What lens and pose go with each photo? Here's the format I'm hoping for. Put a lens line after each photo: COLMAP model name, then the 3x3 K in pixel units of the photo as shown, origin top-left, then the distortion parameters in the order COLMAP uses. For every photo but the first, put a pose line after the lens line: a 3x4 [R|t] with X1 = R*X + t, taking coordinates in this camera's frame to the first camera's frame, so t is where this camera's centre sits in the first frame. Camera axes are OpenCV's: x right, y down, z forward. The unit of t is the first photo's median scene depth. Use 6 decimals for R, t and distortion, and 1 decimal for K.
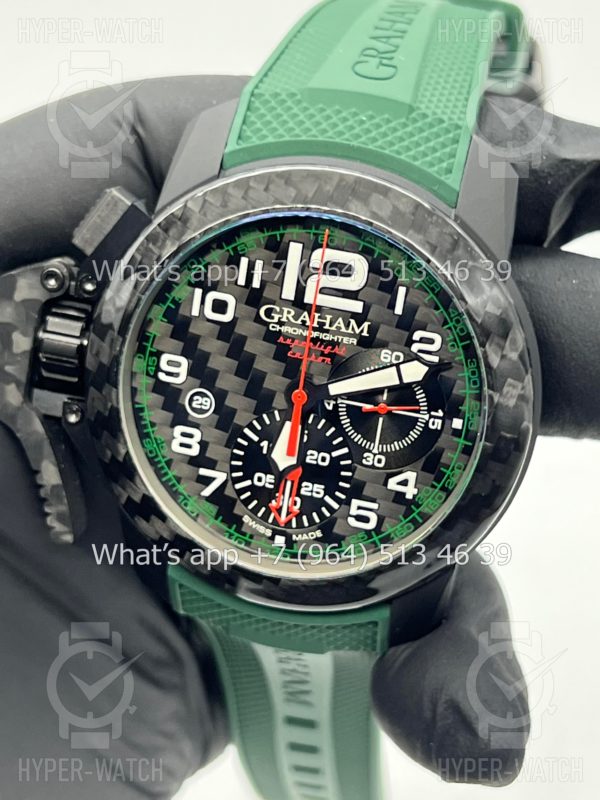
lens RADIAL K [[1828.9, 0, 300.0], [0, 1828.9, 400.0], [0, 0, 1]] dist [0.212478, 0.047613]
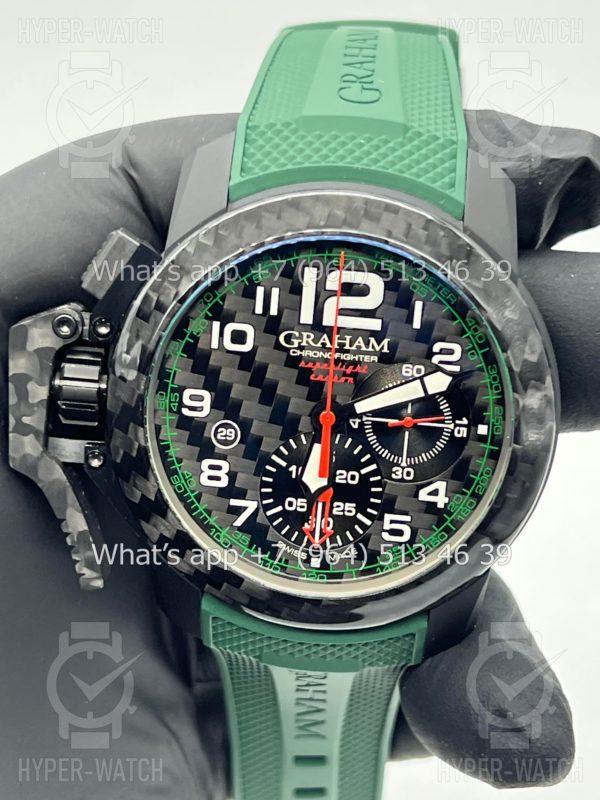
lens RADIAL K [[1828.9, 0, 300.0], [0, 1828.9, 400.0], [0, 0, 1]] dist [0.260266, 0.232237]
pose [[0.989542, -0.093613, 0.109742, -0.123979], [0.096428, 0.995126, -0.020619, 0.007600], [-0.107277, 0.030985, 0.993746, -0.007083]]
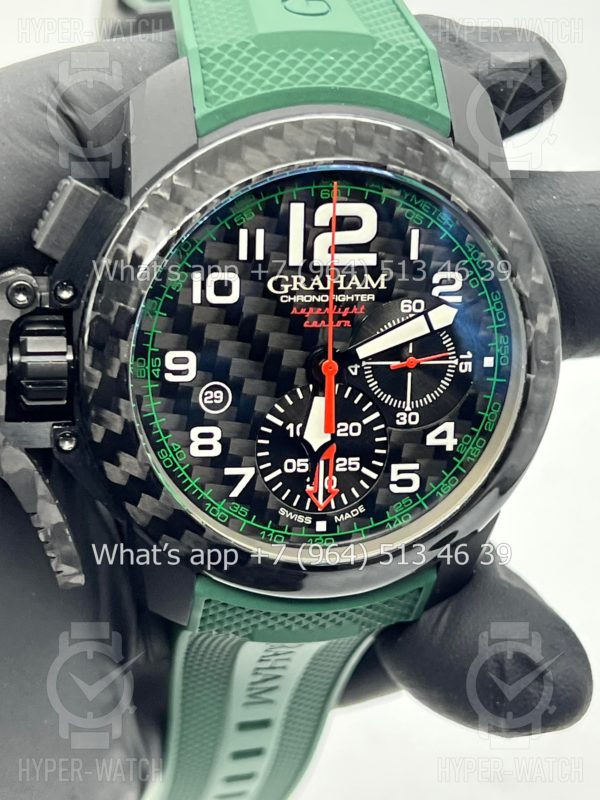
lens RADIAL K [[1828.9, 0, 300.0], [0, 1828.9, 400.0], [0, 0, 1]] dist [0.212478, 0.047613]
pose [[0.923020, -0.205391, 0.325343, -0.312621], [0.198241, 0.978588, 0.055364, -0.039189], [-0.329748, 0.013395, 0.943974, 0.134129]]
